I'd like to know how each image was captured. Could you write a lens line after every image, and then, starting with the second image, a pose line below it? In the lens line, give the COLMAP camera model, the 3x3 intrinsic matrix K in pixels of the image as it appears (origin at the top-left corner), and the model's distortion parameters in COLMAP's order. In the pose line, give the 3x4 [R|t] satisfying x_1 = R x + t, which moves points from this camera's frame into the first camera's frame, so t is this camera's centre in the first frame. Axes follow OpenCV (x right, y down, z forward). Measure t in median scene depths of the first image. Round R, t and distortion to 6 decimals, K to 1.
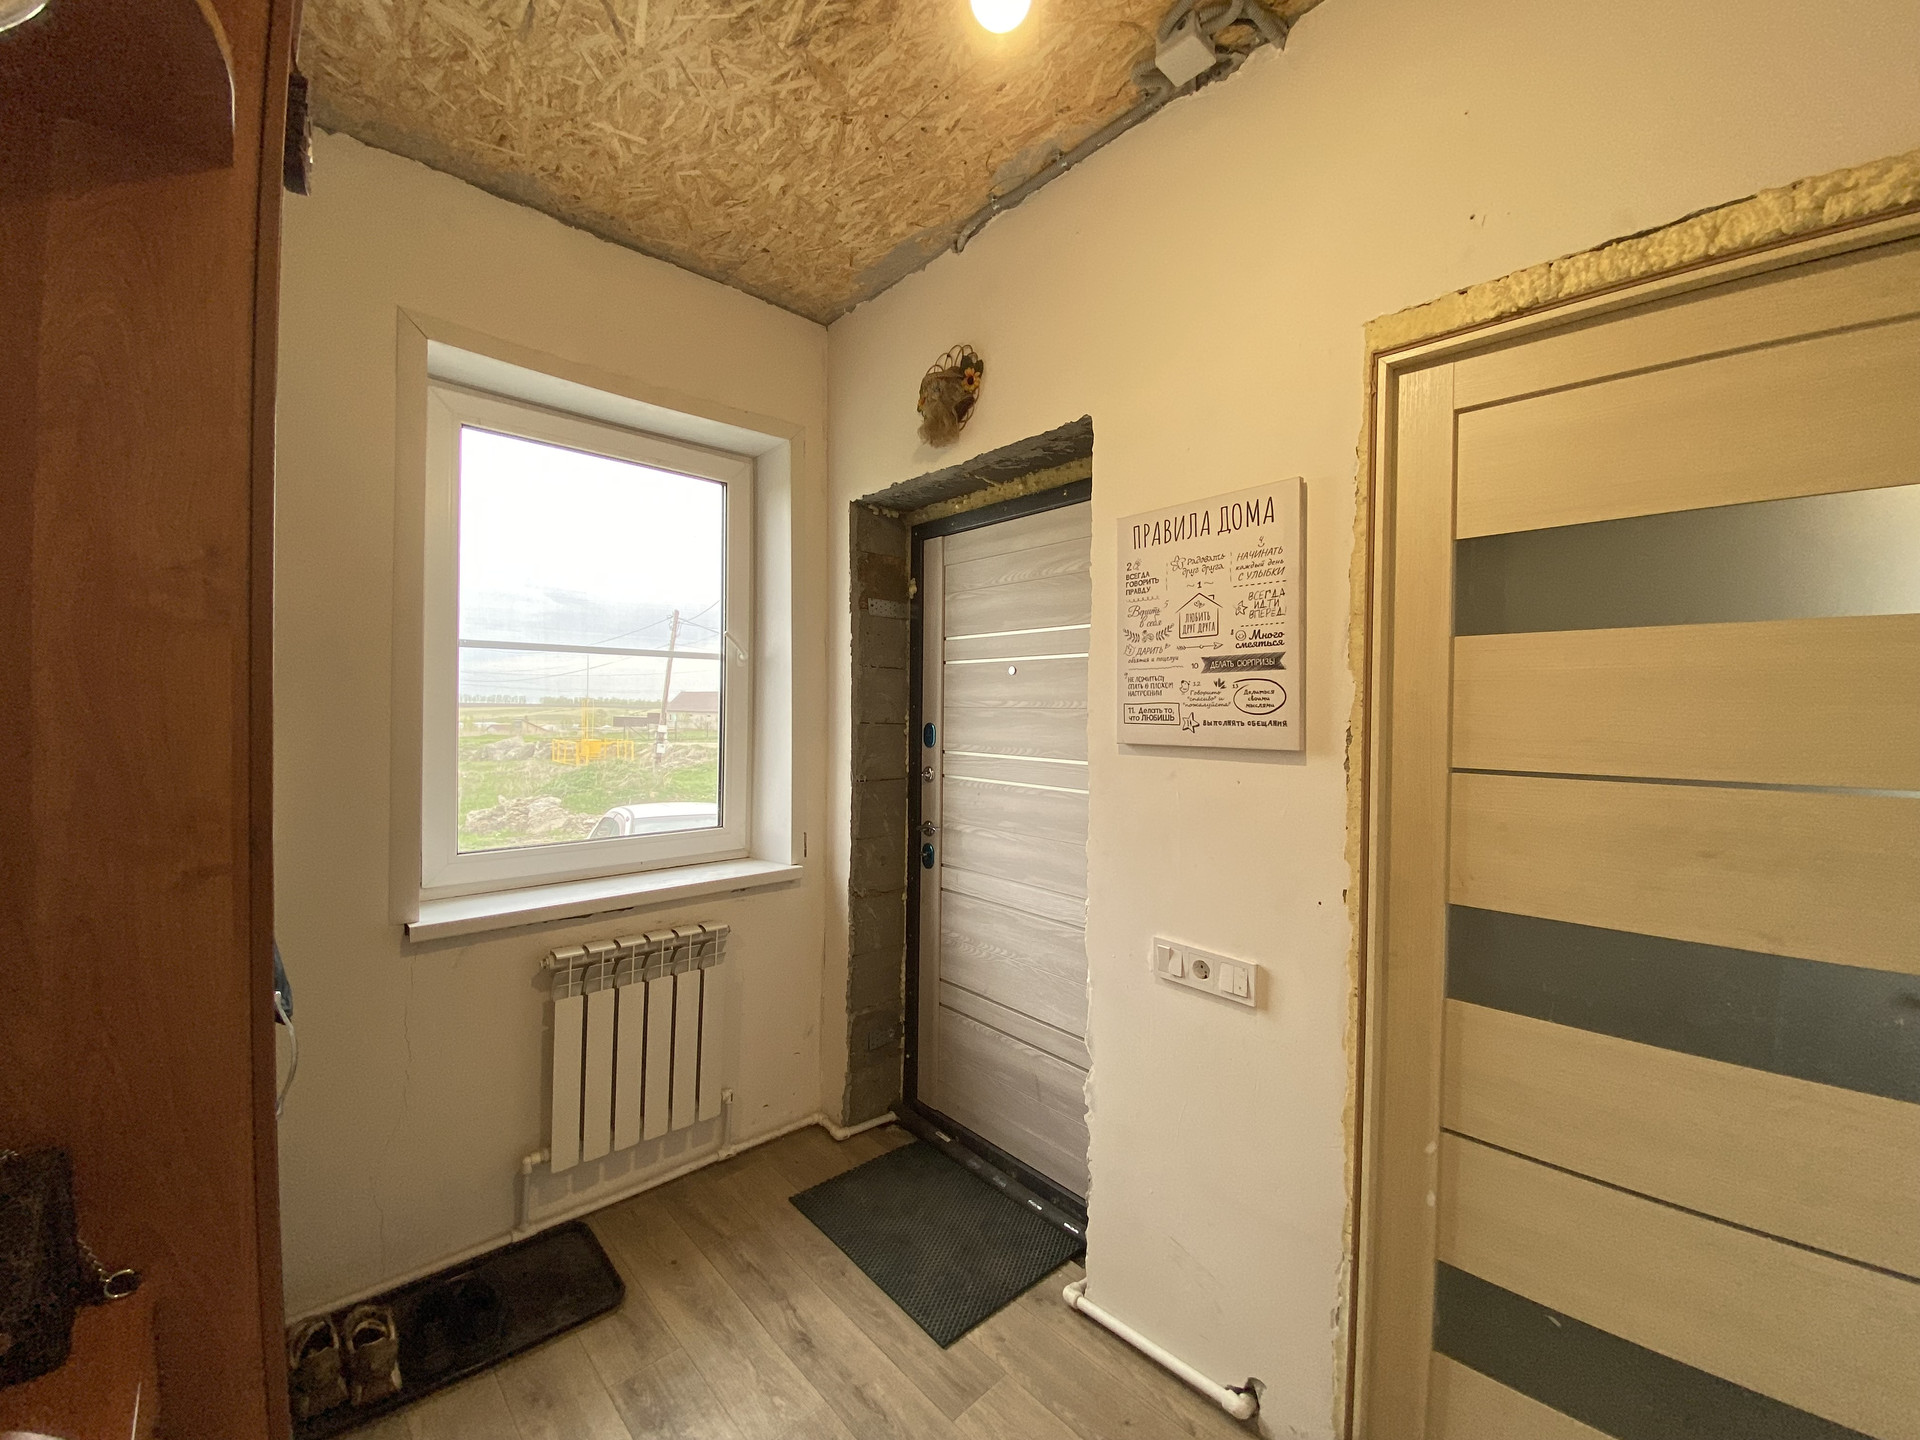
lens RADIAL K [[772.4, 0, 970.0], [0, 772.4, 711.7], [0, 0, 1]] dist [-0.000564, -0.011350]
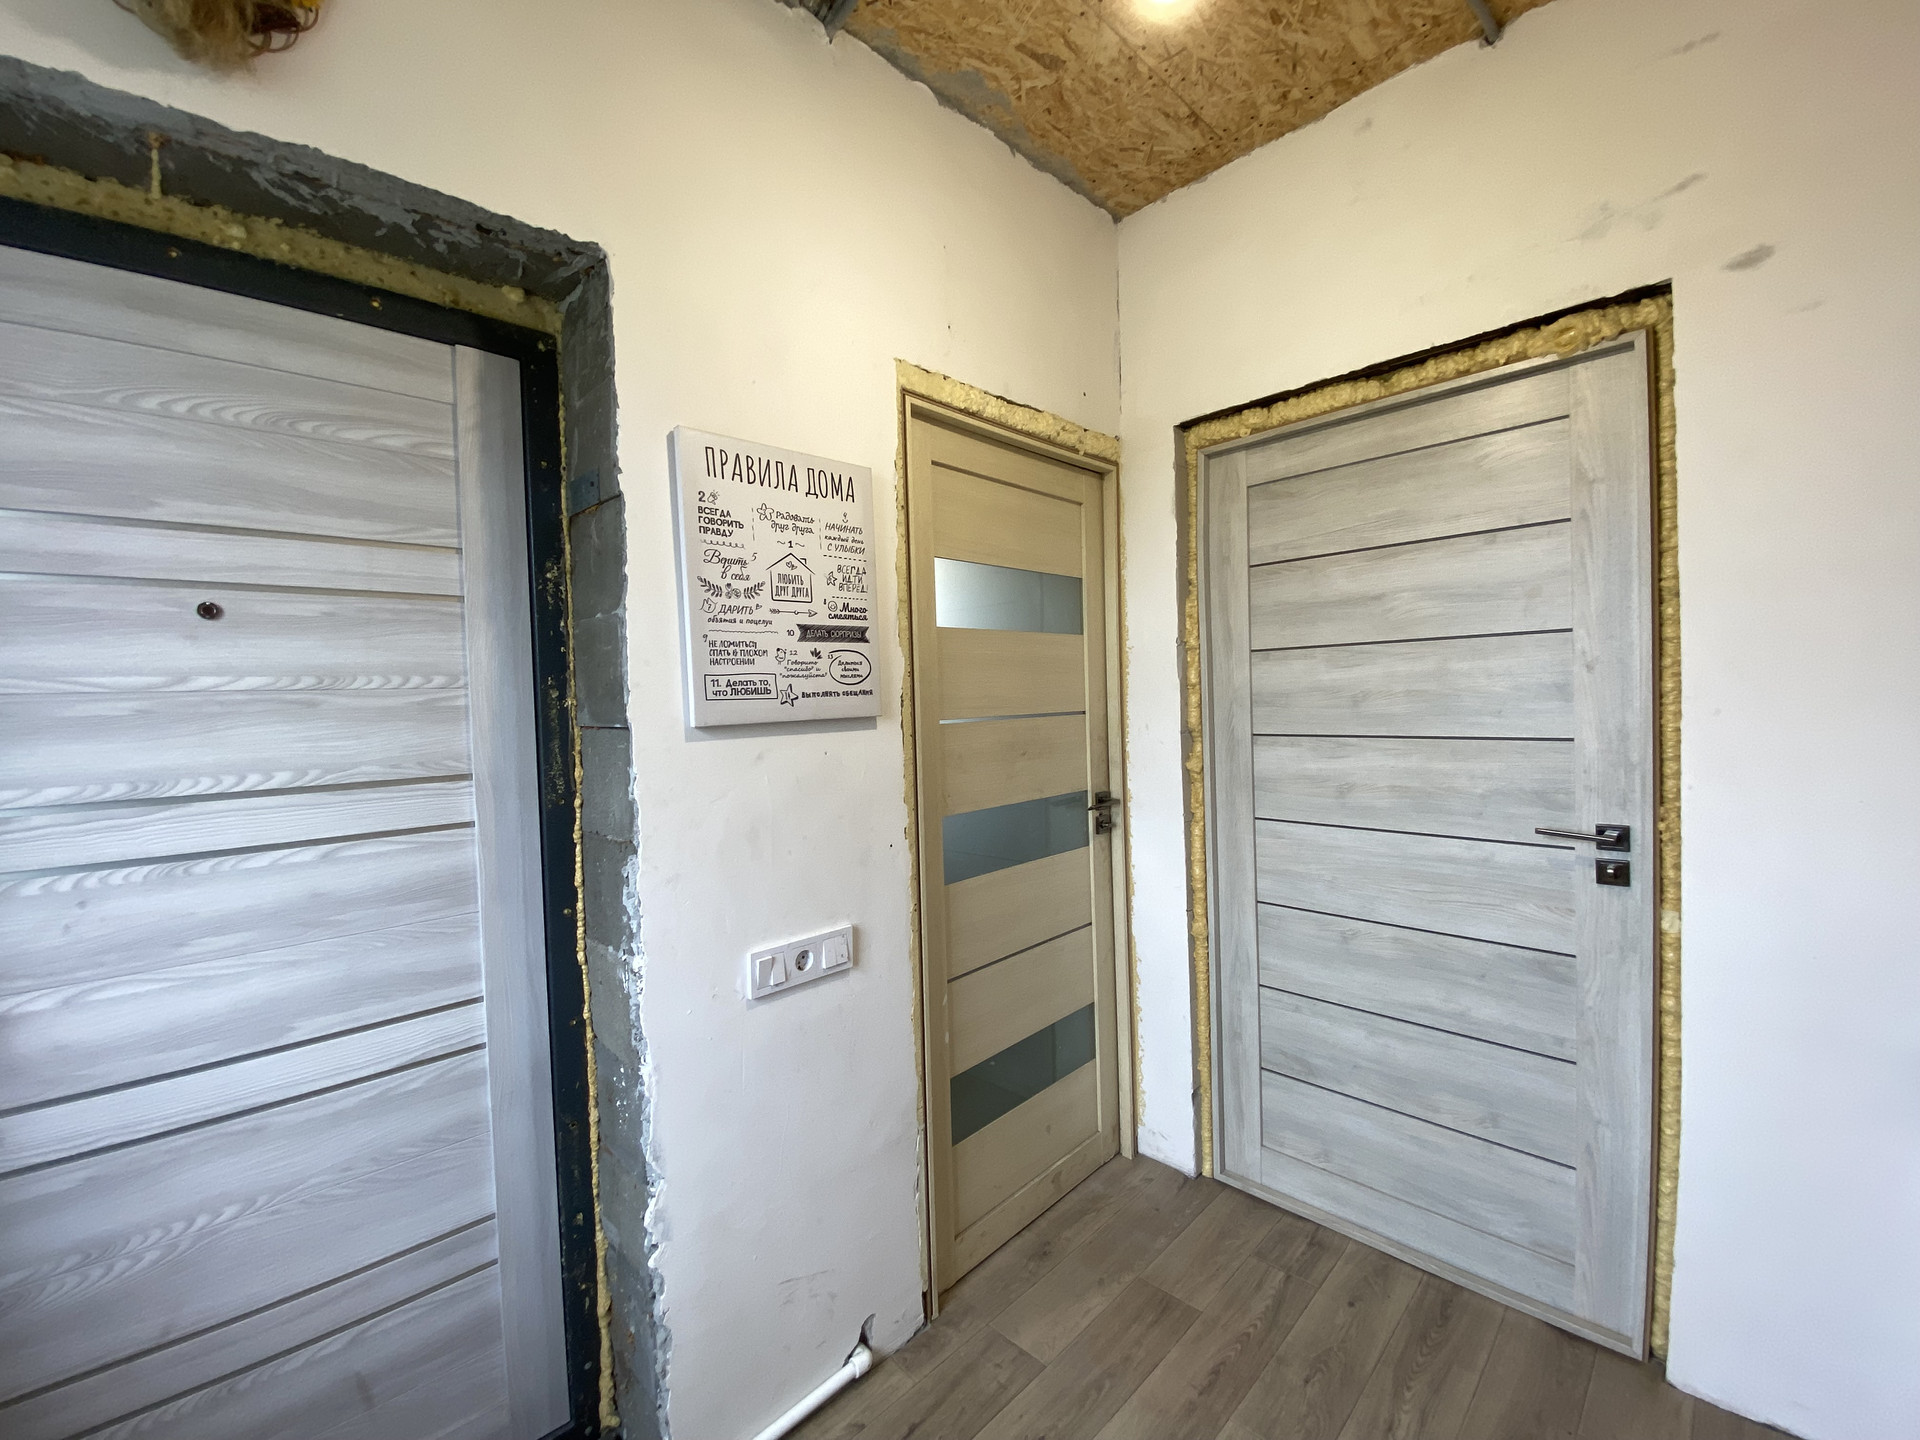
lens RADIAL K [[772.4, 0, 977.8], [0, 772.4, 720.1], [0, 0, 1]] dist [-0.000564, -0.011350]
pose [[-0.044934, -0.039217, 0.998220, -0.624038], [0.033605, 0.998604, 0.040745, 0.013522], [-0.998425, 0.035376, -0.043554, 0.816988]]
